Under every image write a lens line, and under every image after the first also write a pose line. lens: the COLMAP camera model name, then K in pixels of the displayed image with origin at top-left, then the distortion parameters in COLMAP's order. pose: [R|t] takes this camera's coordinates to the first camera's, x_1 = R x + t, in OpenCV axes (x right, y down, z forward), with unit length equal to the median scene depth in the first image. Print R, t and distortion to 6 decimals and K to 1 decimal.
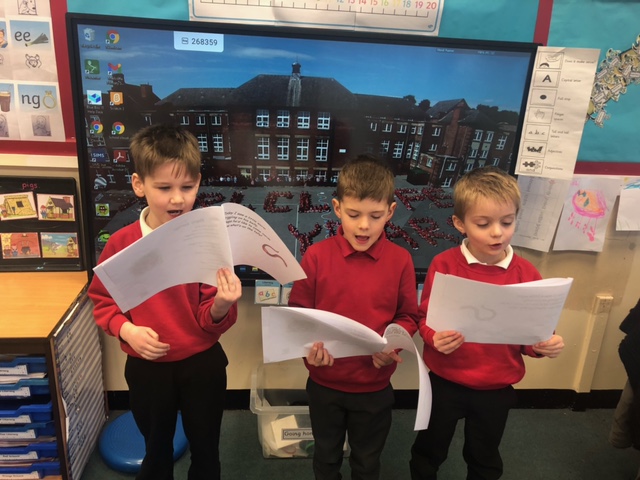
lens RADIAL K [[525.4, 0, 314.6], [0, 525.4, 241.6], [0, 0, 1]] dist [0.027322, -0.036618]
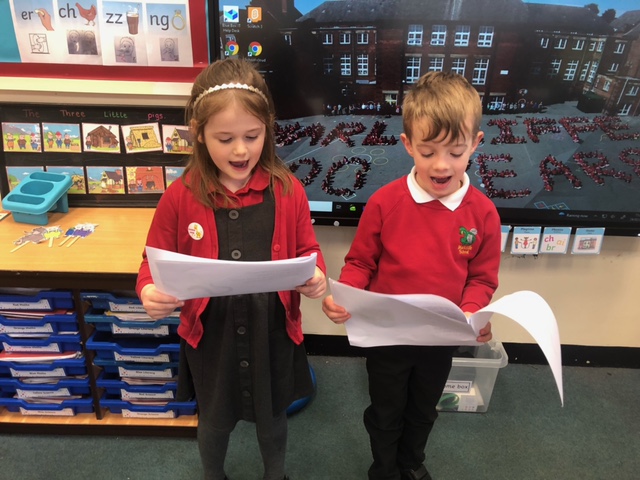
lens RADIAL K [[525.4, 0, 315.5], [0, 525.4, 233.7], [0, 0, 1]] dist [0.027322, -0.036618]
pose [[0.994059, 0.020296, -0.106936, -0.160065], [-0.011550, 0.996583, 0.081785, 0.024997], [0.108230, -0.080064, 0.990897, 0.084955]]
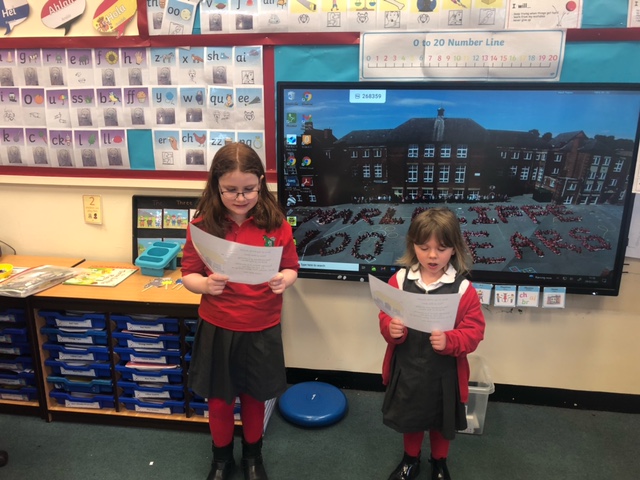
lens RADIAL K [[525.4, 0, 315.8], [0, 525.4, 238.9], [0, 0, 1]] dist [0.027322, -0.036618]
pose [[0.973555, 0.011039, -0.228186, -0.033060], [-0.030634, 0.996119, -0.082509, 0.095905], [0.226390, 0.087317, 0.970115, -0.292928]]
